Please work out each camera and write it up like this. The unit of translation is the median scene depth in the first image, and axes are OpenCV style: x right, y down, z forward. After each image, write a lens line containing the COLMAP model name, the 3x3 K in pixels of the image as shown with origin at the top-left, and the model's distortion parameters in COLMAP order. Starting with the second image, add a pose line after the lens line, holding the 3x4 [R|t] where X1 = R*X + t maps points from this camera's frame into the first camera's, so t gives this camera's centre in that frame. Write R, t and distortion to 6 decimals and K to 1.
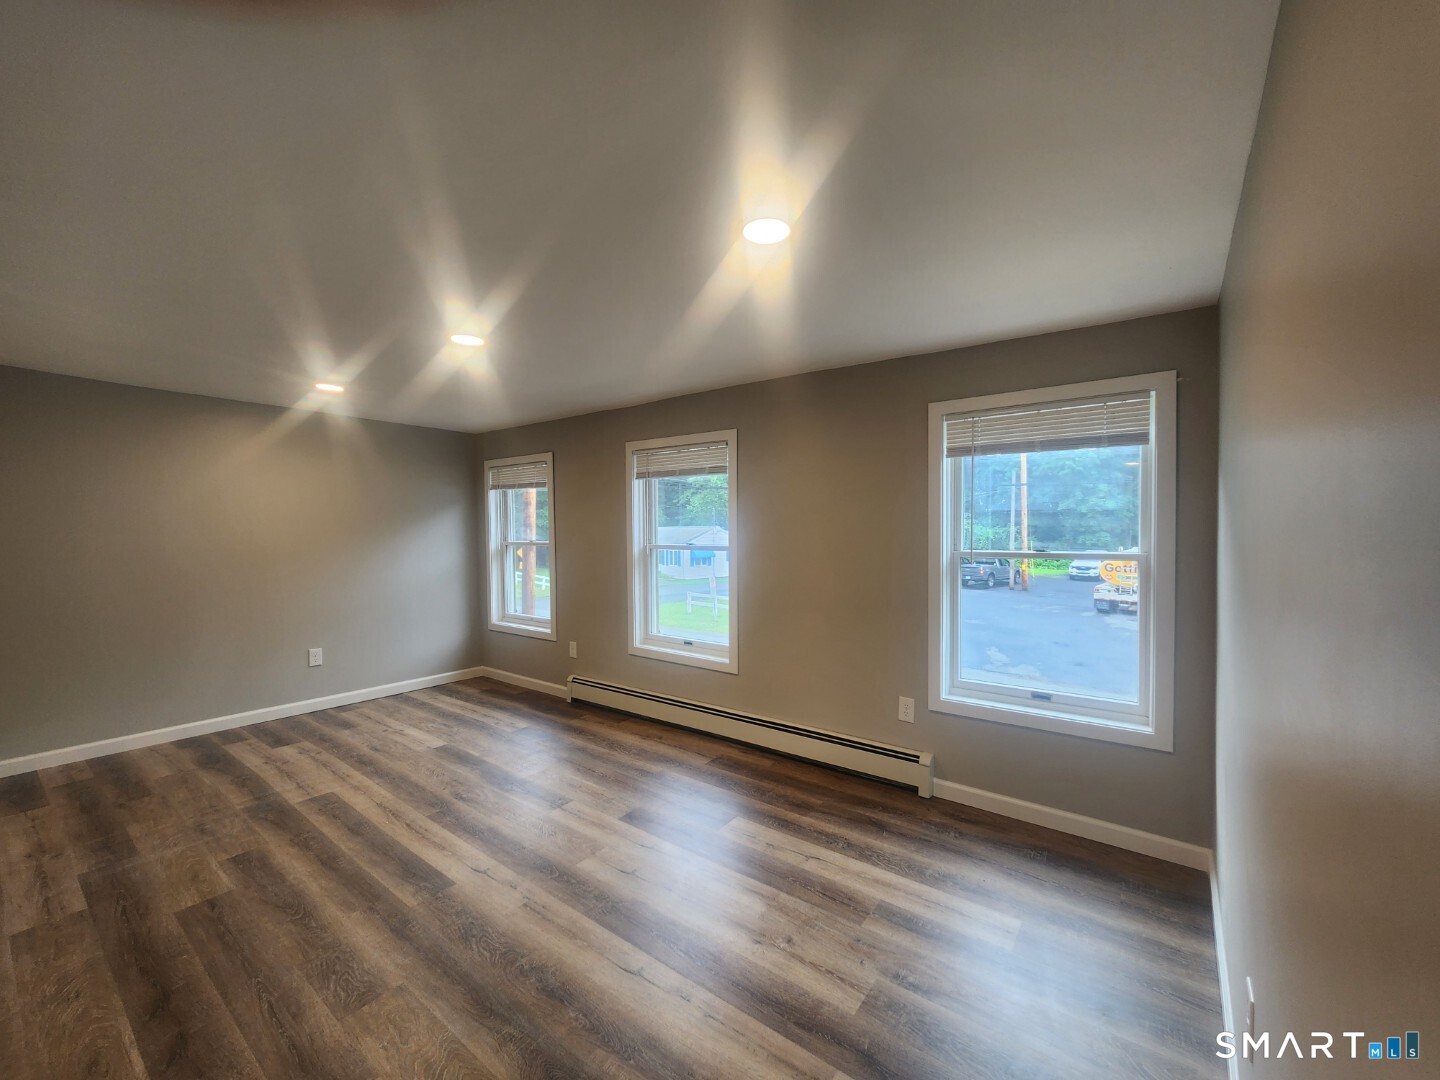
lens RADIAL K [[584.7, 0, 718.8], [0, 584.7, 542.6], [0, 0, 1]] dist [-0.001723, -0.000286]
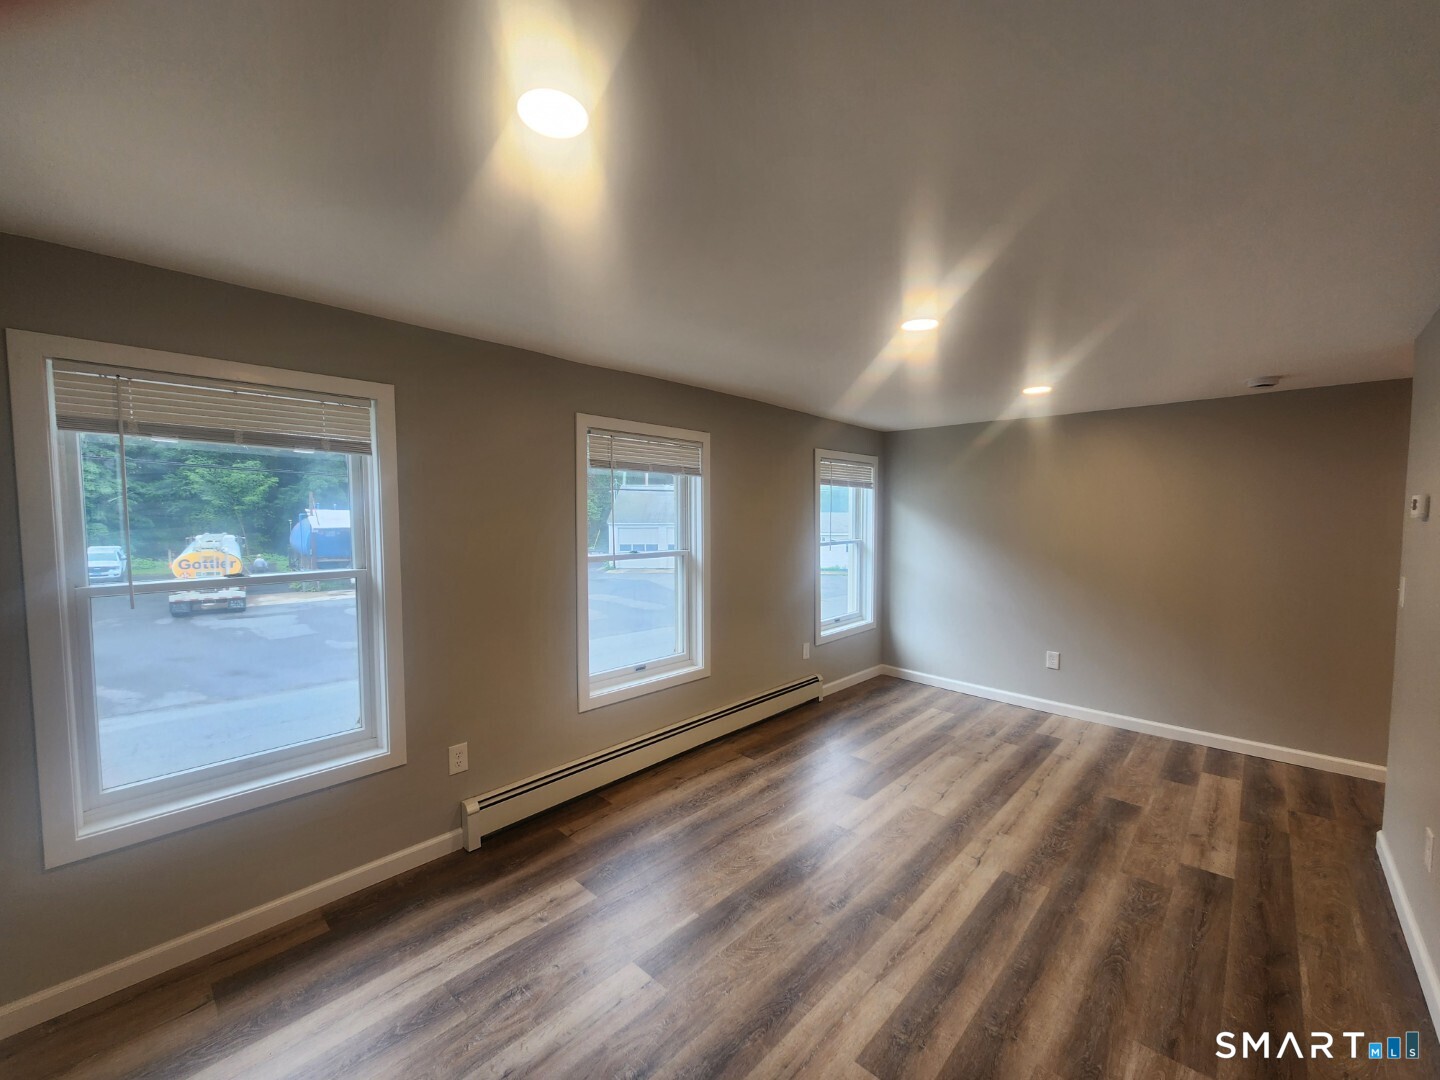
lens RADIAL K [[586.4, 0, 720.0], [0, 586.4, 540.0], [0, 0, 1]] dist [0.000368, -0.003719]
pose [[0.101574, -0.039389, 0.994048, -1.426309], [0.025819, 0.998984, 0.036946, -0.069048], [-0.994493, 0.021913, 0.102487, 1.285903]]
